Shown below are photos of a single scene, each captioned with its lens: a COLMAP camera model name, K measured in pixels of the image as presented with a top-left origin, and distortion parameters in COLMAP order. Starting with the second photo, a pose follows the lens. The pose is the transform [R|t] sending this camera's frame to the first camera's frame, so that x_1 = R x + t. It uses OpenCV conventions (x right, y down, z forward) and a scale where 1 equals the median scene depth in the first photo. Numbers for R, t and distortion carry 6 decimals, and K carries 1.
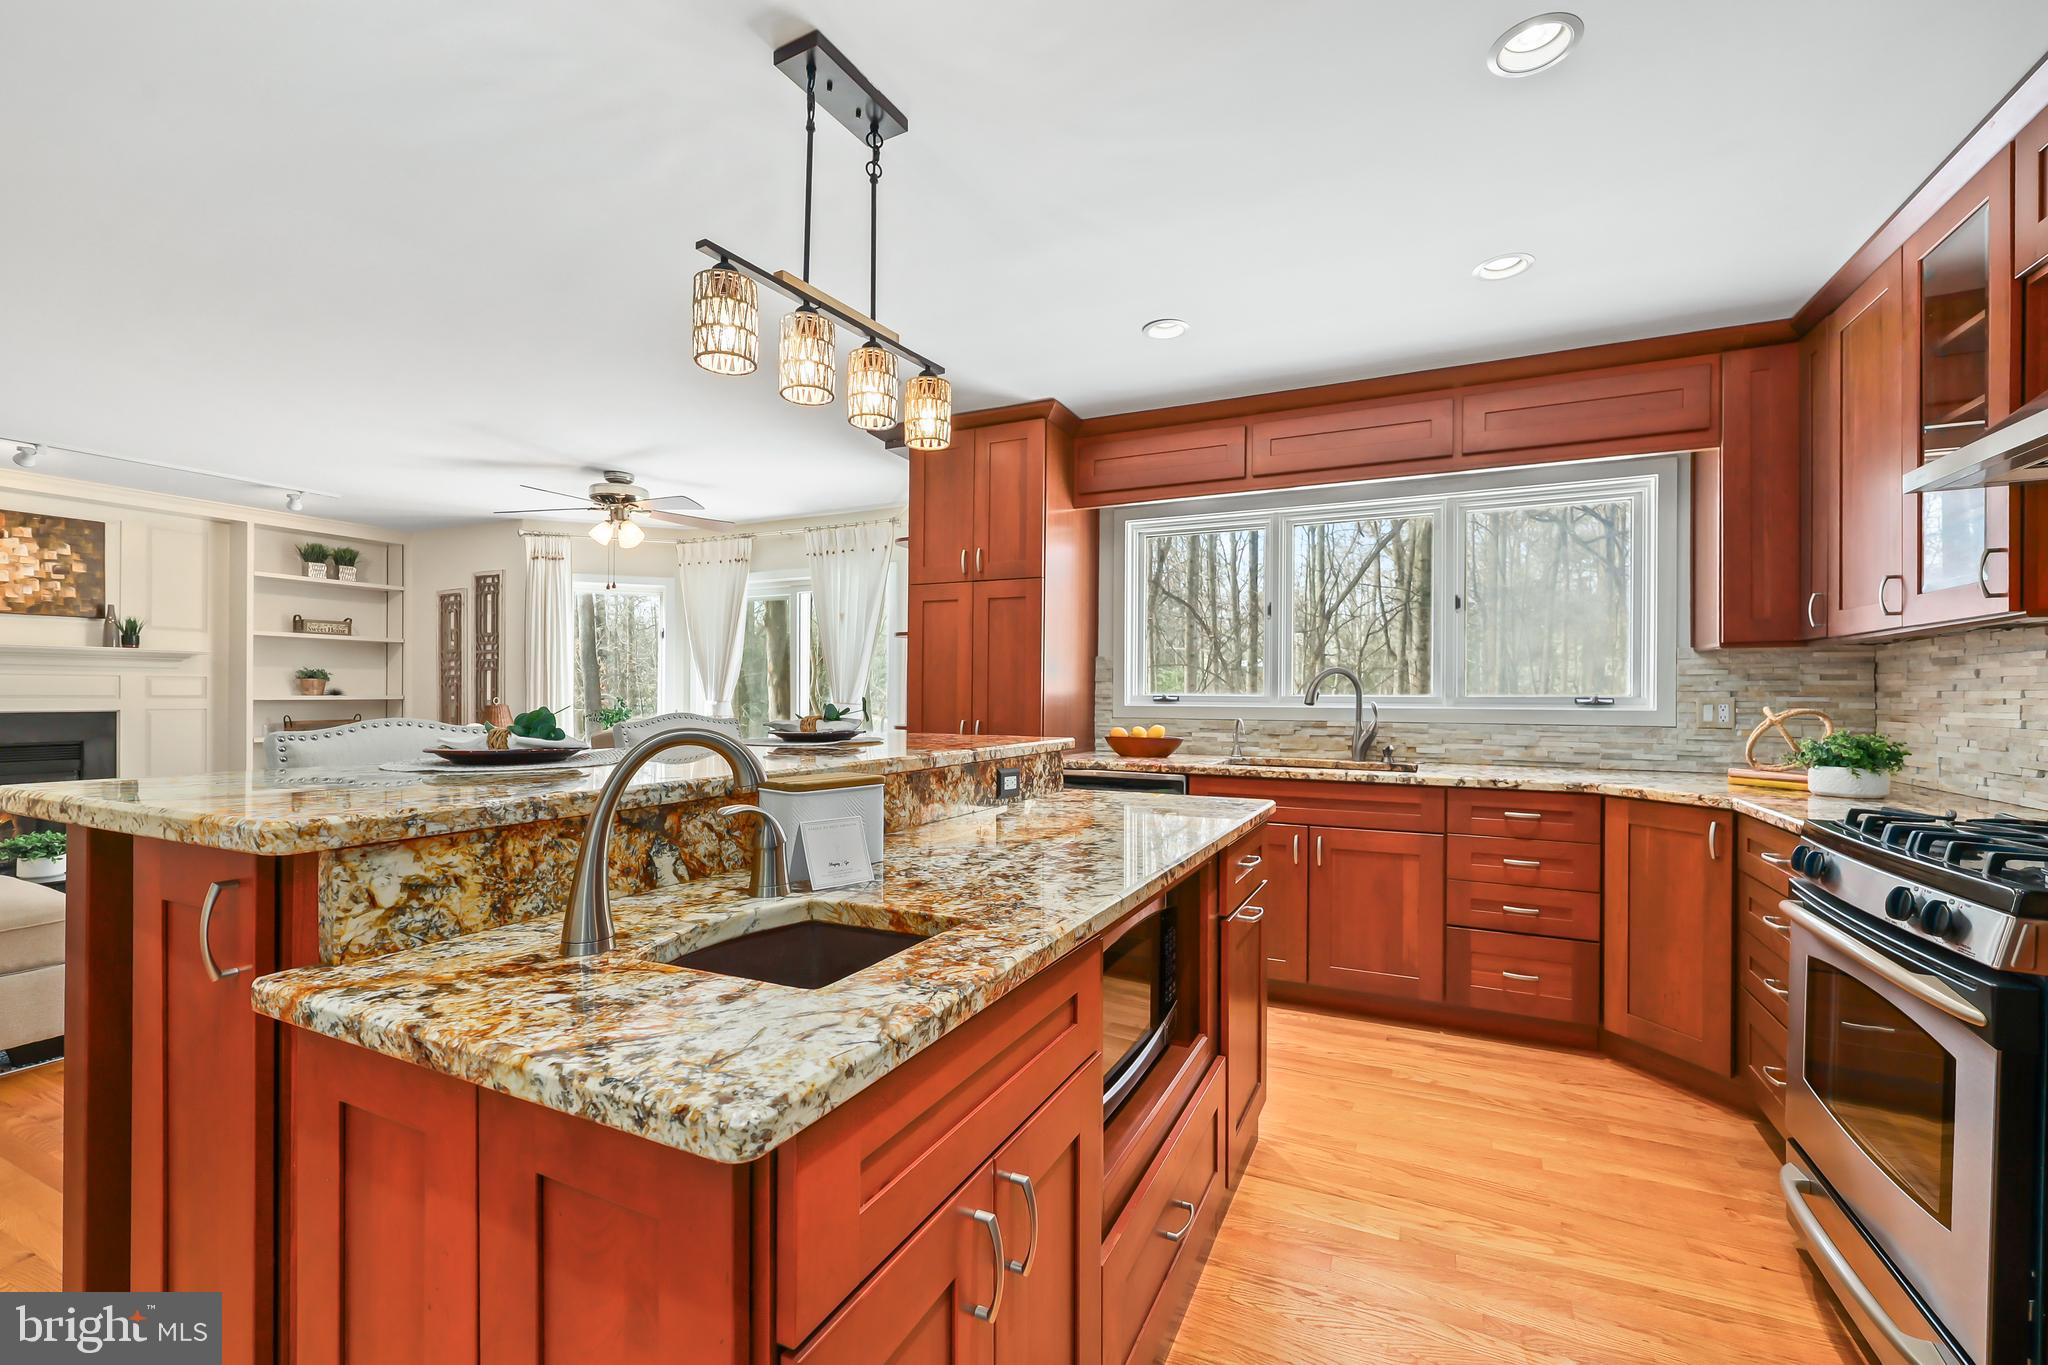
lens RADIAL K [[838.4, 0, 1015.0], [0, 838.4, 693.4], [0, 0, 1]] dist [-0.000338, 0.000954]
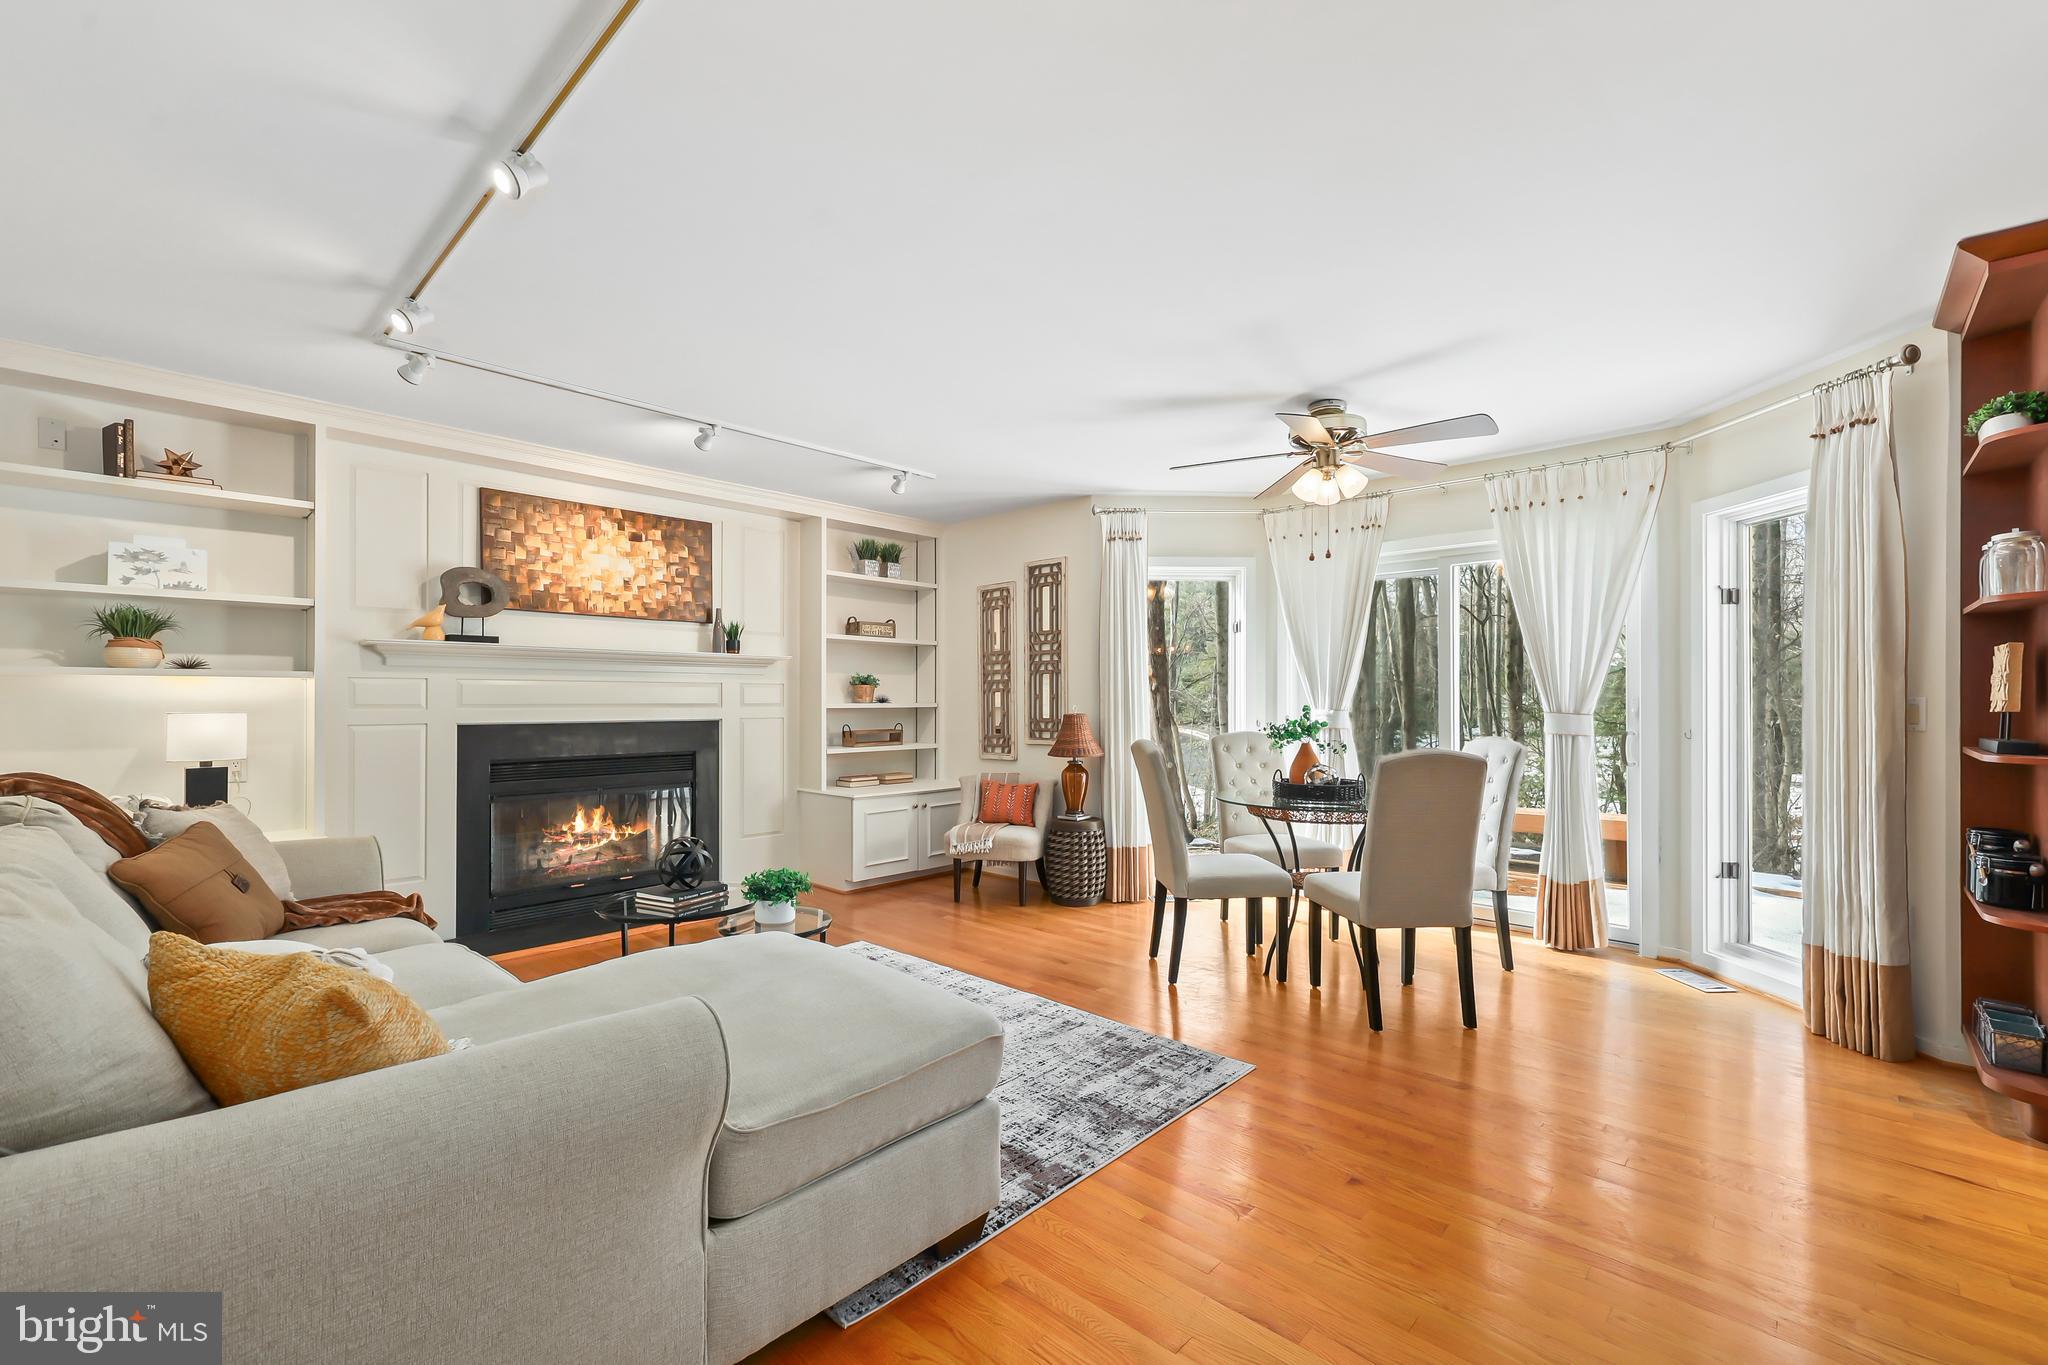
lens RADIAL K [[838.4, 0, 1029.4], [0, 838.4, 694.4], [0, 0, 1]] dist [-0.000338, 0.000954]
pose [[0.957142, -0.006688, -0.289541, -0.425539], [0.005292, 0.999970, -0.005603, -0.001003], [0.289570, 0.003831, 0.957149, 0.175666]]
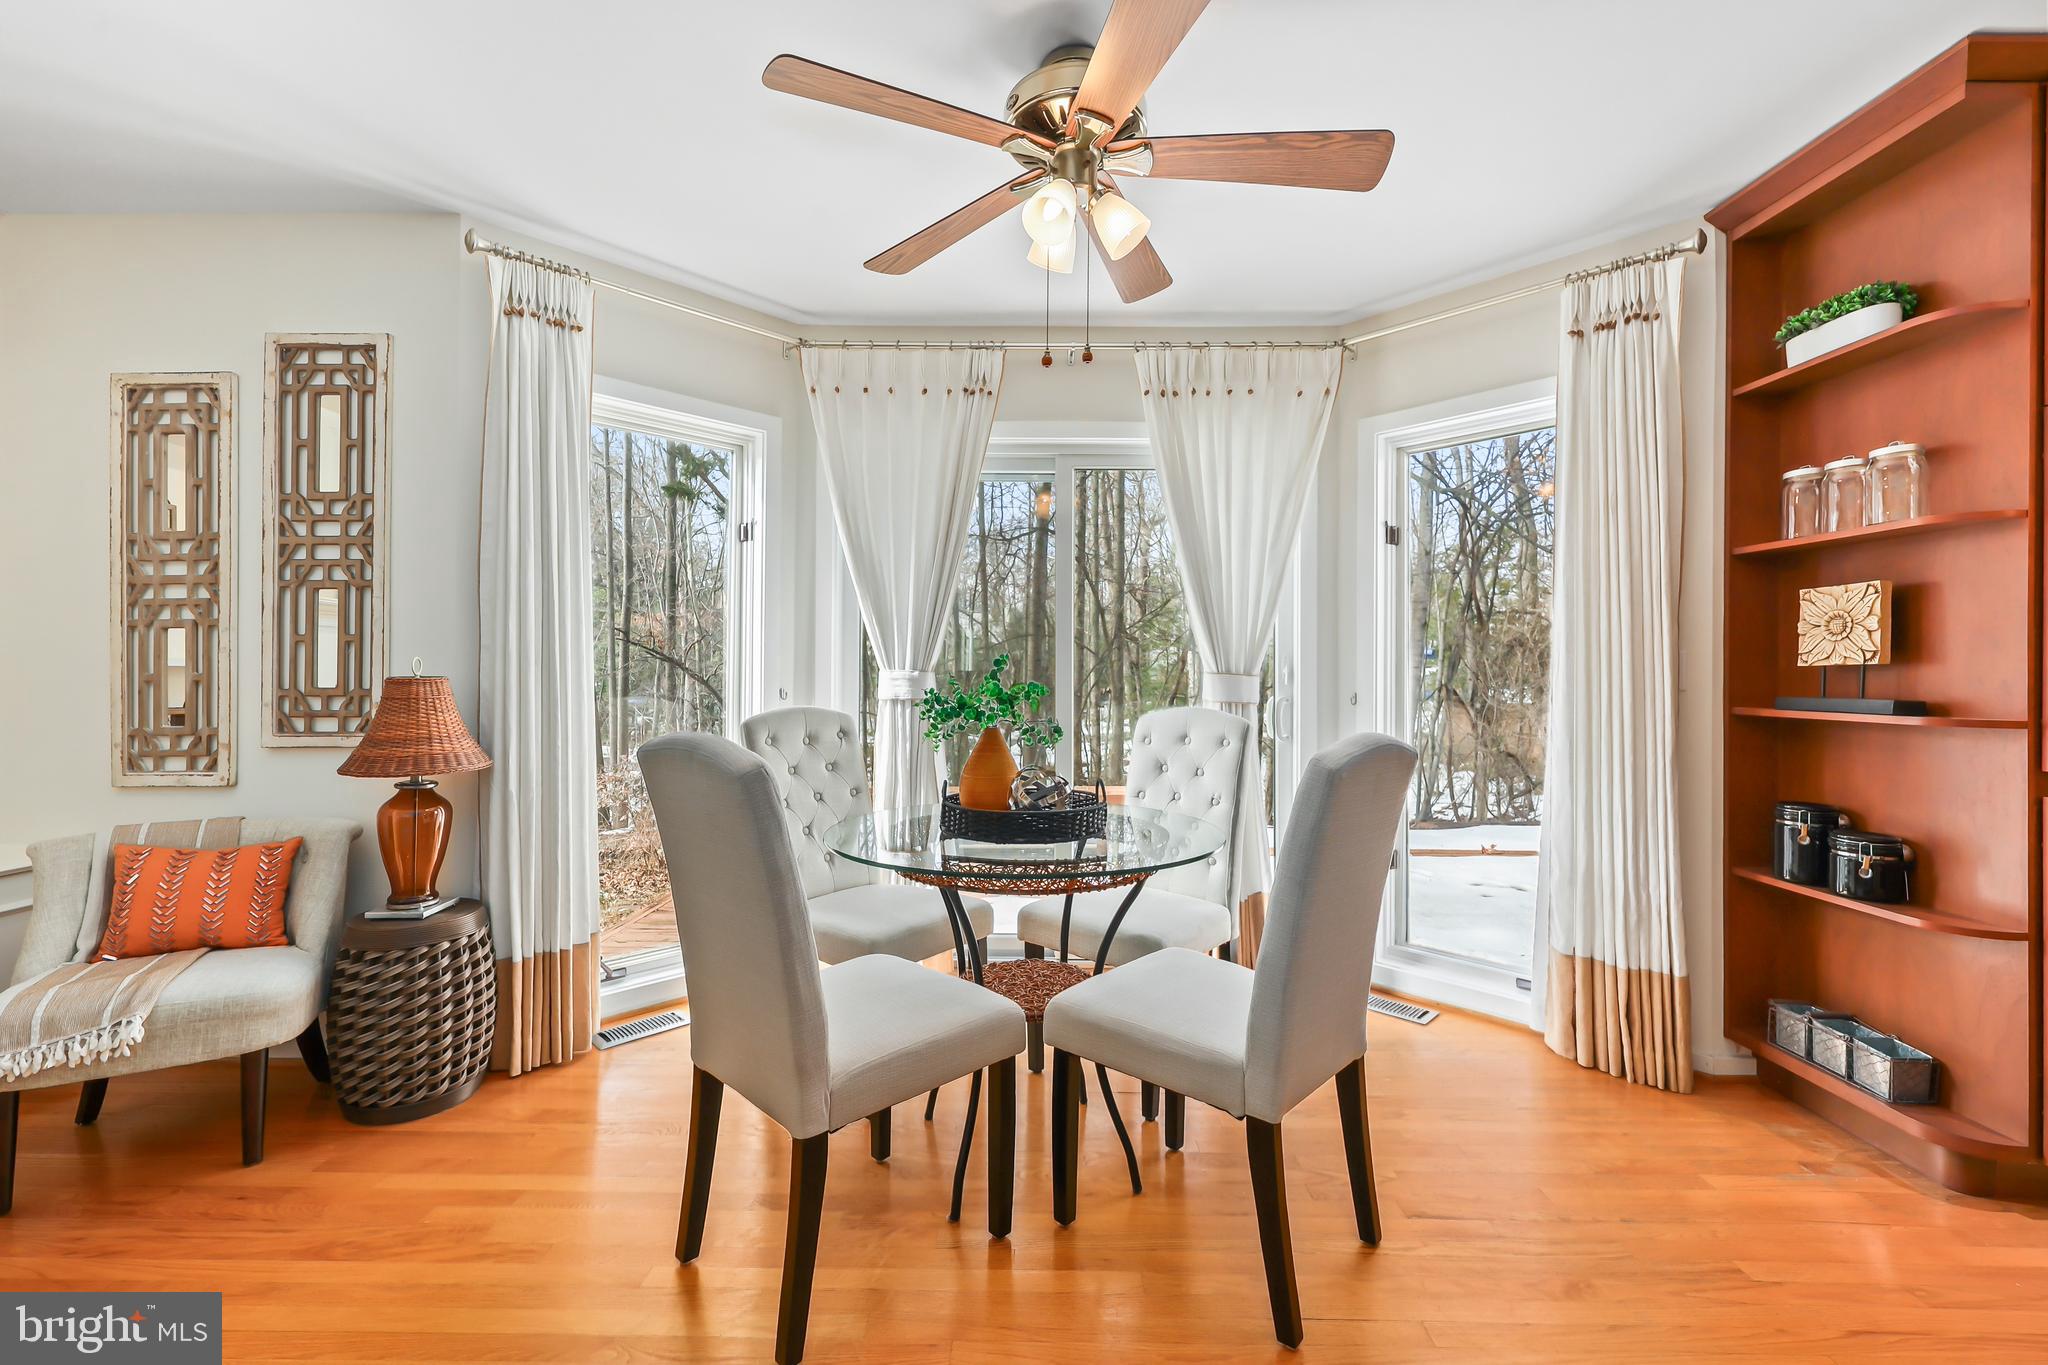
lens RADIAL K [[838.4, 0, 1011.6], [0, 838.4, 668.9], [0, 0, 1]] dist [-0.000338, 0.000954]
pose [[0.903324, 0.004116, 0.428940, -0.550550], [-0.002330, 0.999986, -0.004687, 0.012393], [-0.428953, 0.003235, 0.903321, 0.554466]]
